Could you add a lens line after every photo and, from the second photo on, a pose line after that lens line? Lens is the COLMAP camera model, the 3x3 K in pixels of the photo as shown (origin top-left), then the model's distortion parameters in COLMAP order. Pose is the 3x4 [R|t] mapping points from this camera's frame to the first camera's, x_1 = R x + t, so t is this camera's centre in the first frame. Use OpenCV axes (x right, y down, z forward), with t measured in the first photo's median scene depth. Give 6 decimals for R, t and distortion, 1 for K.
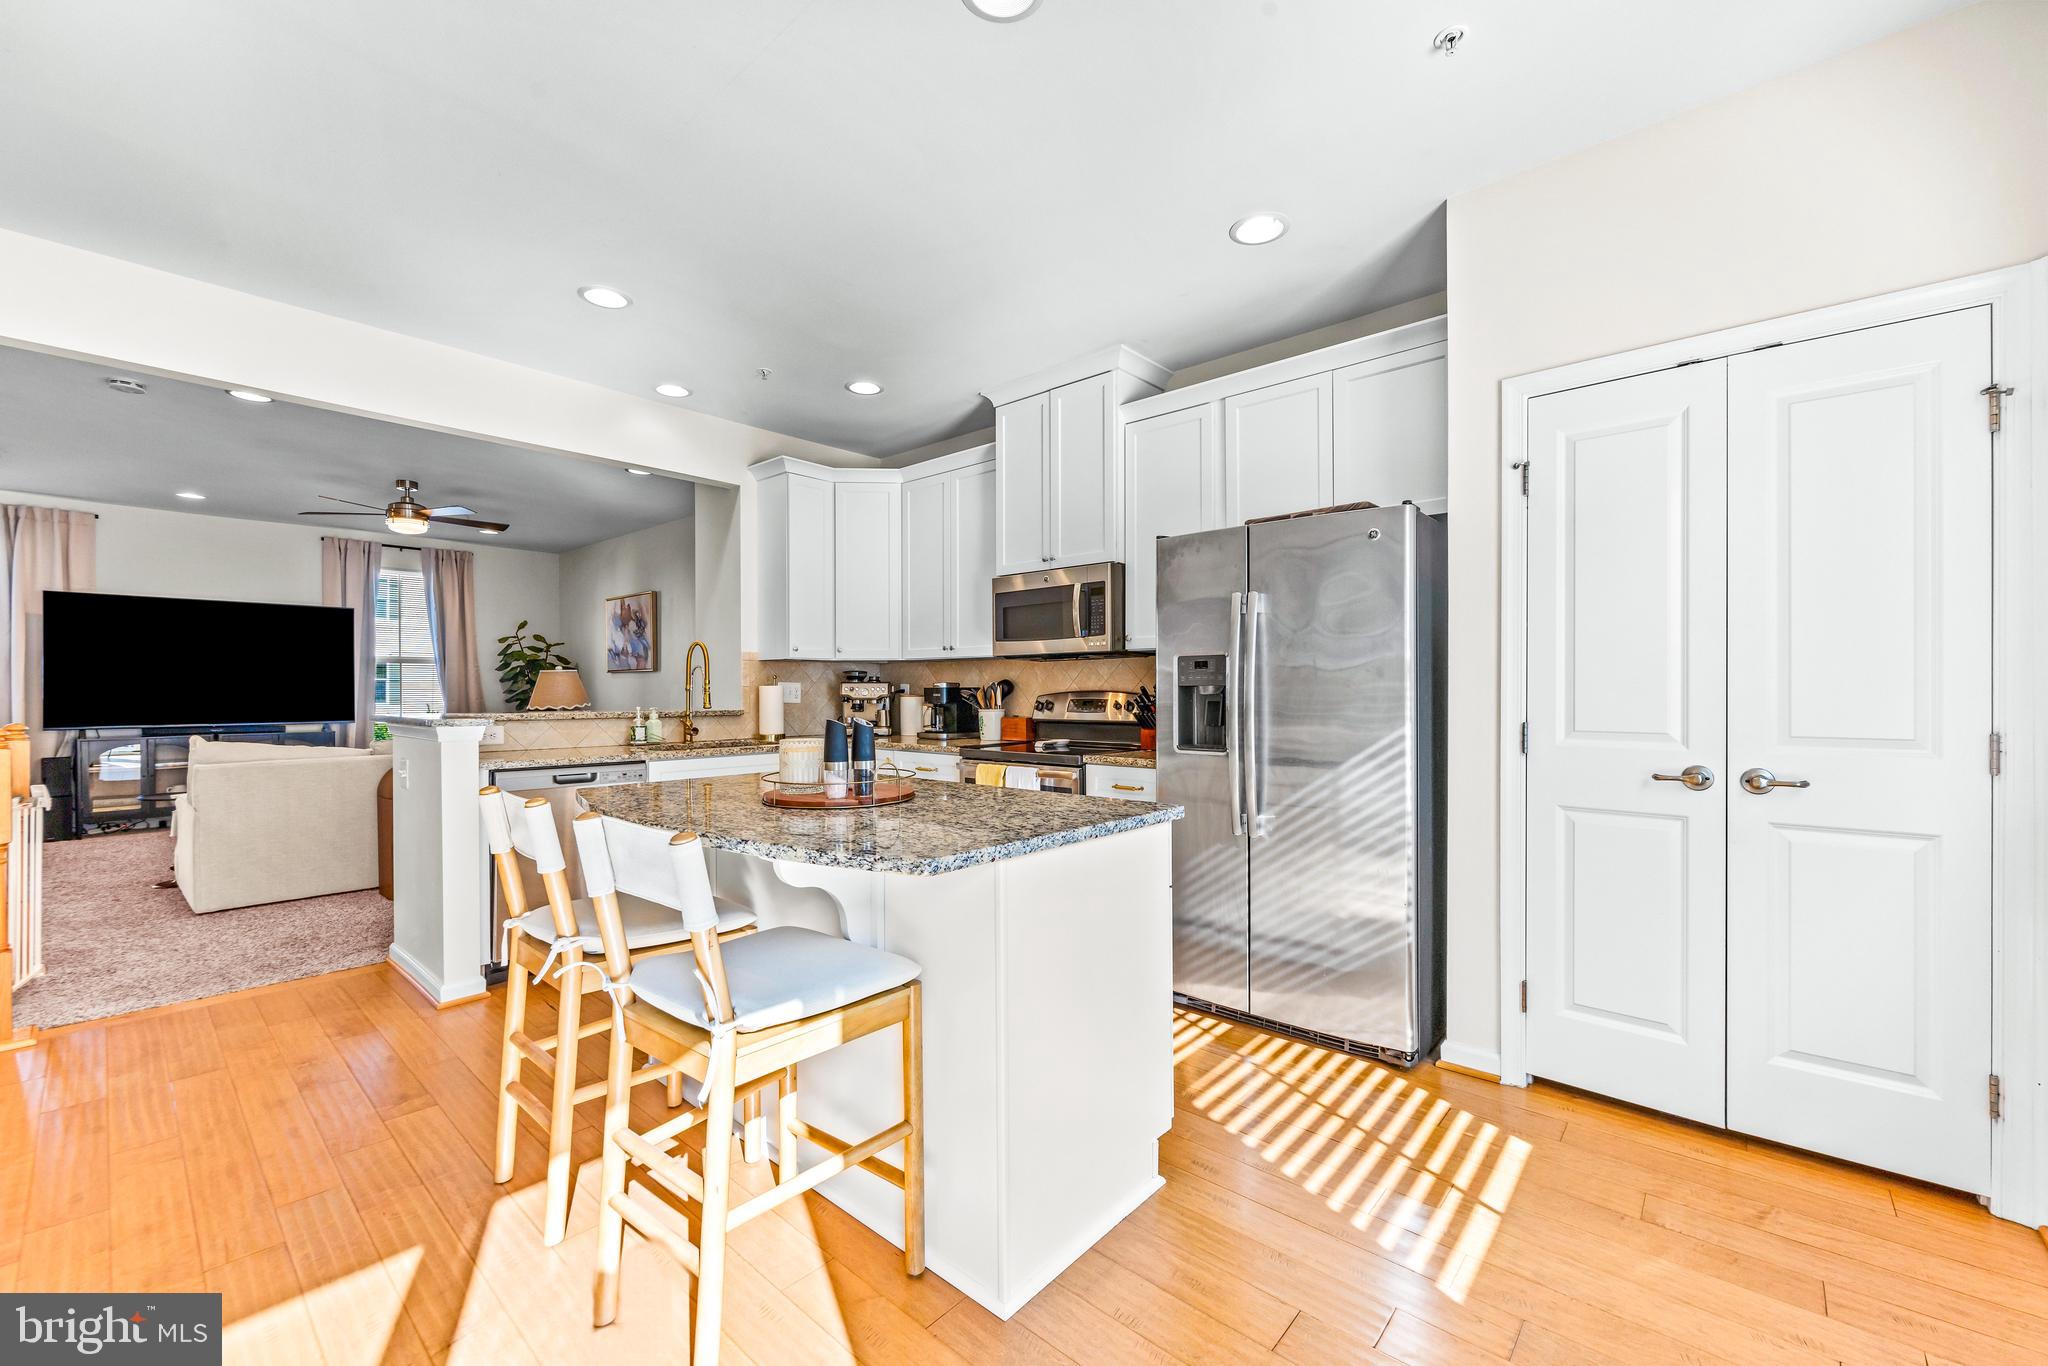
lens RADIAL K [[822.5, 0, 1019.0], [0, 822.5, 691.3], [0, 0, 1]] dist [0.000559, 0.000304]
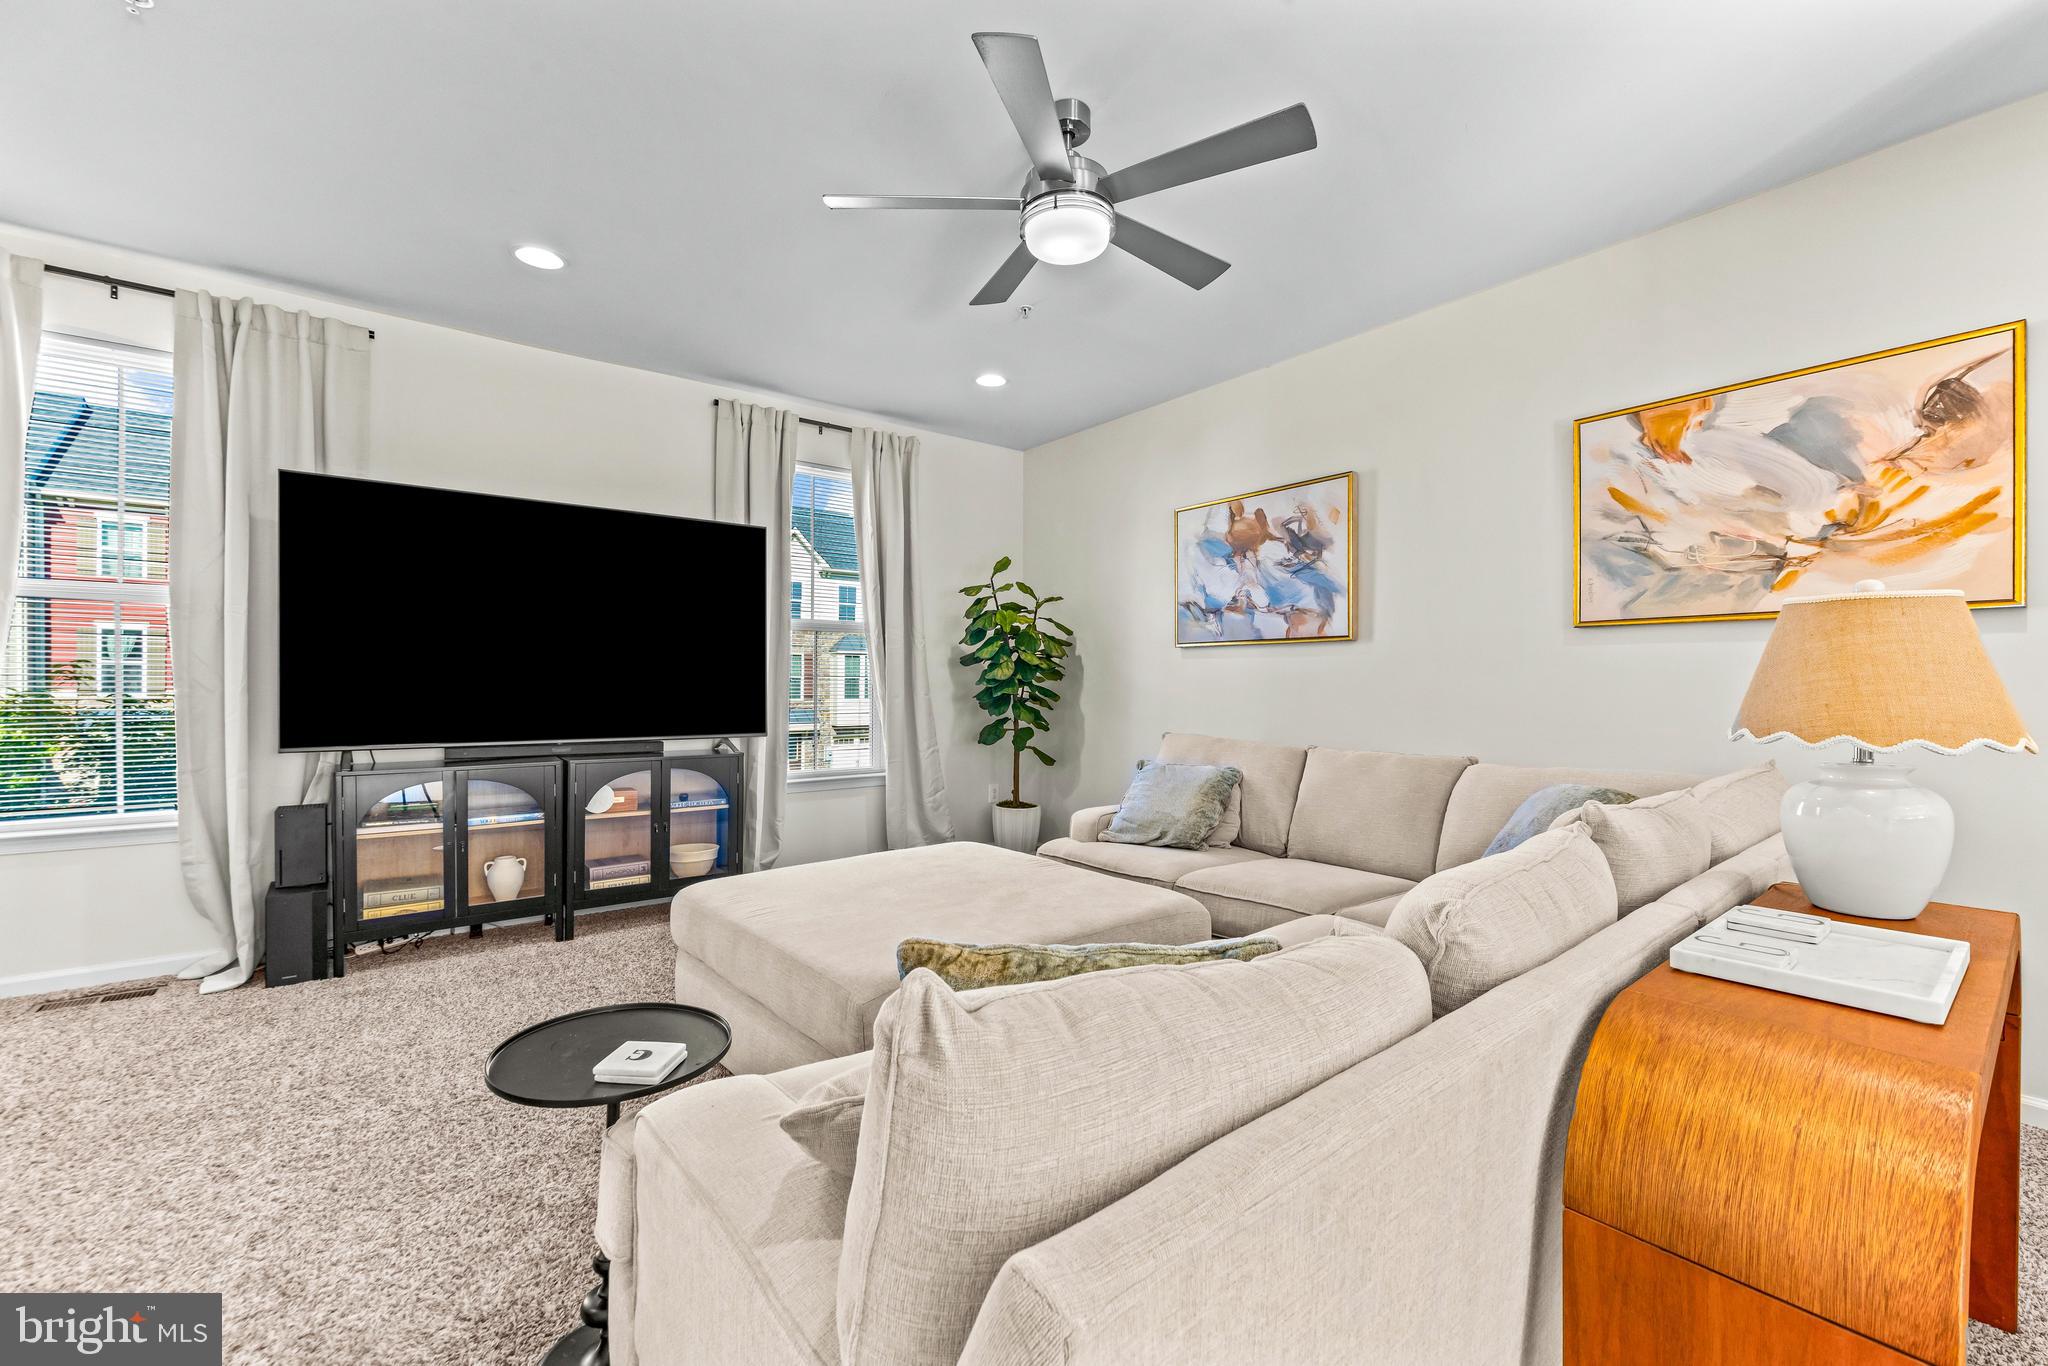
lens RADIAL K [[837.7, 0, 1023.2], [0, 837.7, 691.9], [0, 0, 1]] dist [0.000322, 0.000023]
pose [[0.983046, 0.007860, -0.183190, -0.900883], [-0.006729, 0.999954, 0.006794, 0.005914], [0.183235, -0.005446, 0.983054, 0.809544]]
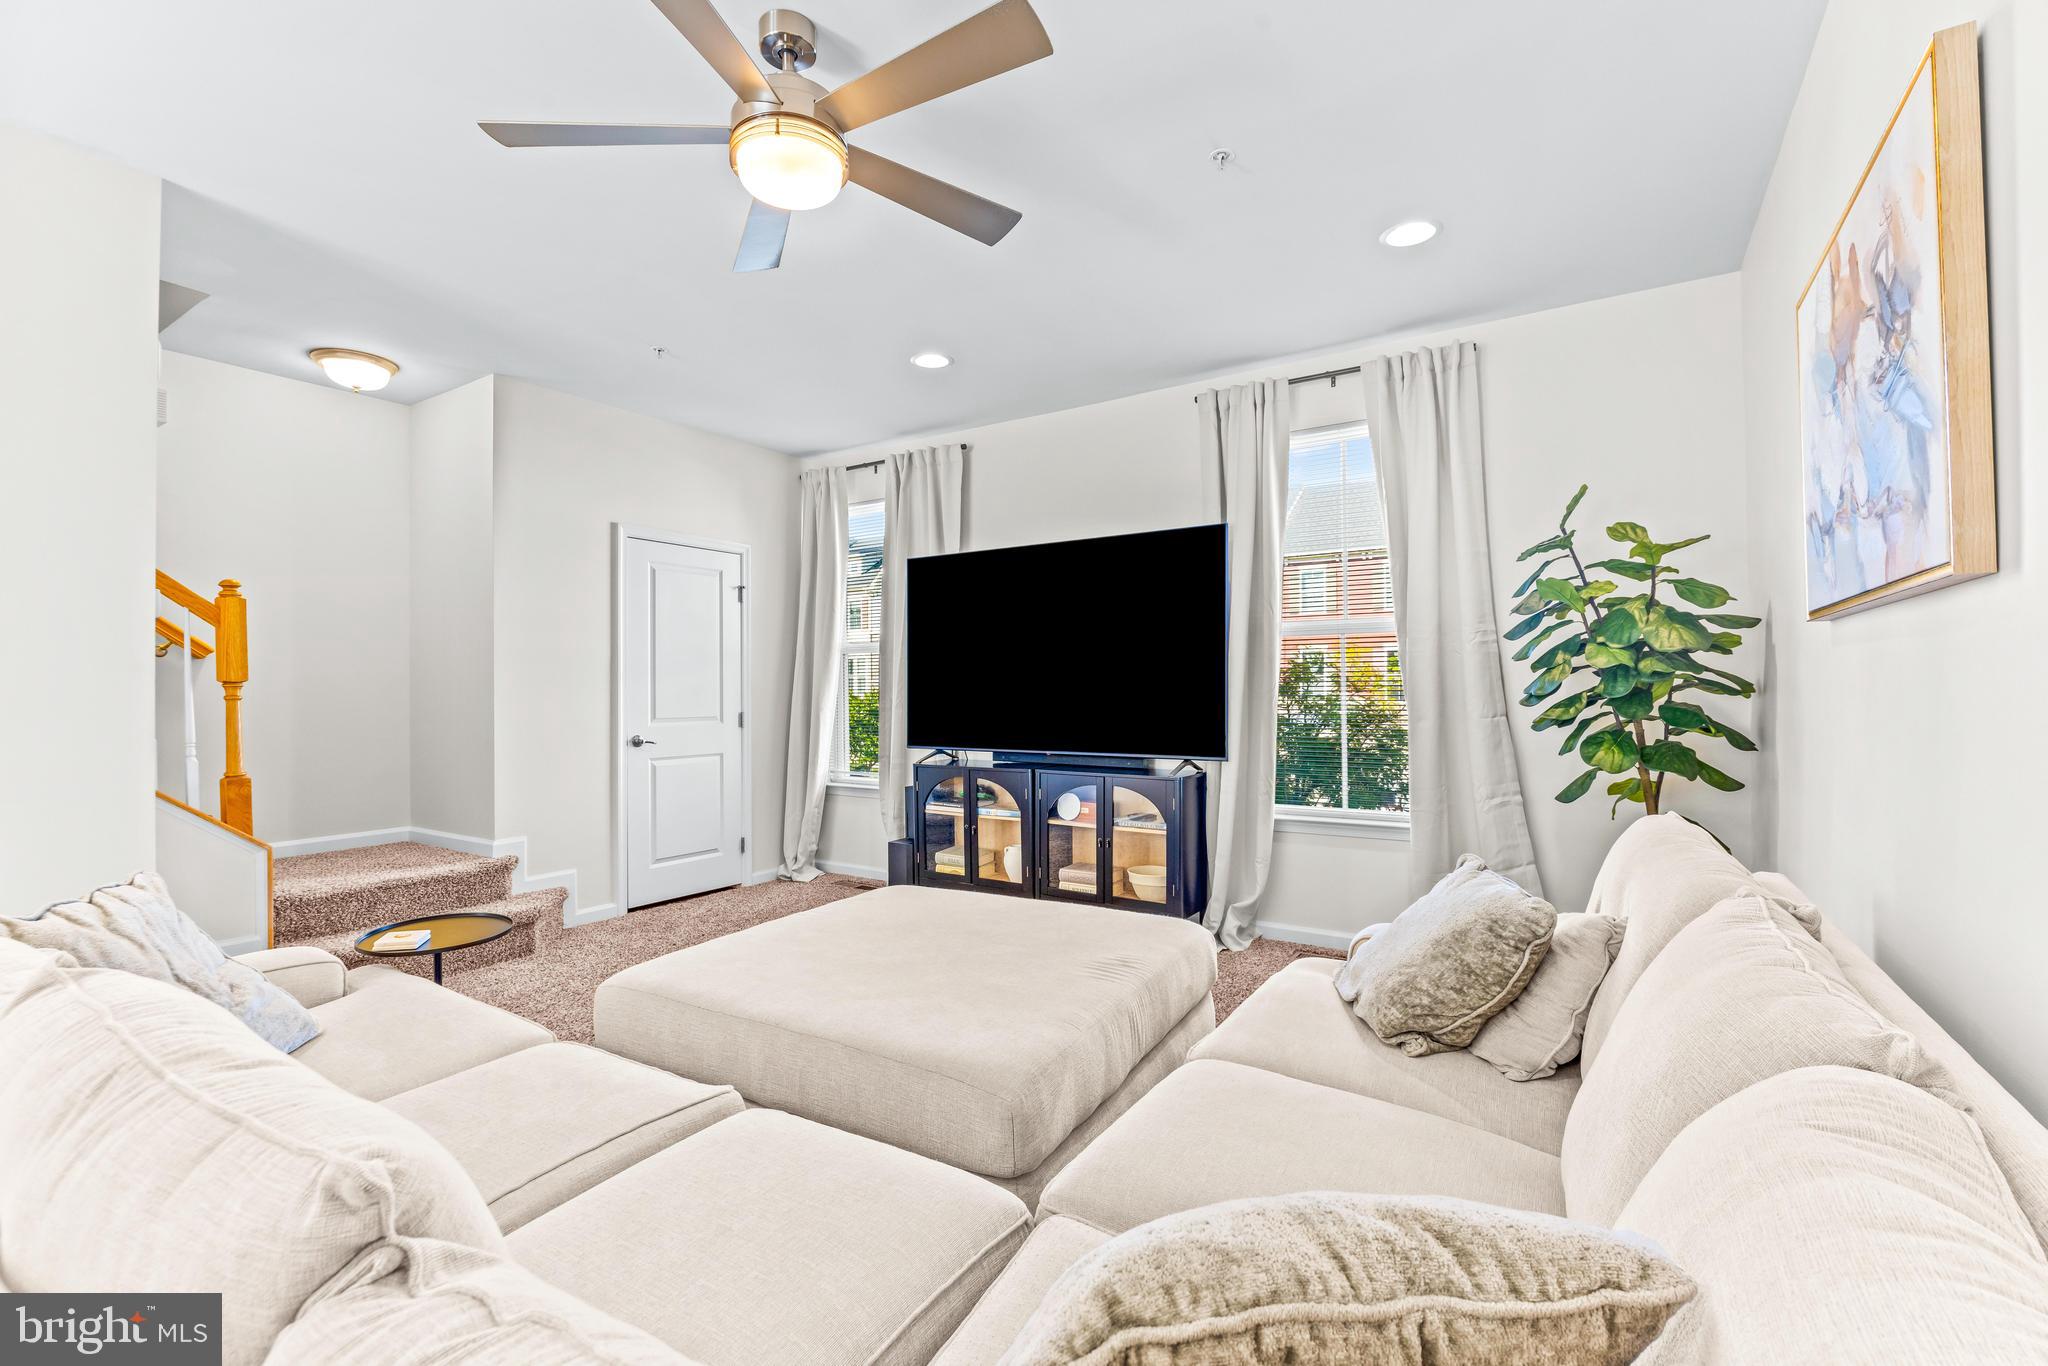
lens RADIAL K [[922.5, 0, 1024.0], [0, 922.5, 683.0], [0, 0, 1]] dist [-0.000417, -0.000001]
pose [[0.124837, 0.001001, -0.992177, -0.485773], [0.007828, 0.999967, 0.001994, -0.015728], [0.992146, -0.008016, 0.124825, 1.363696]]
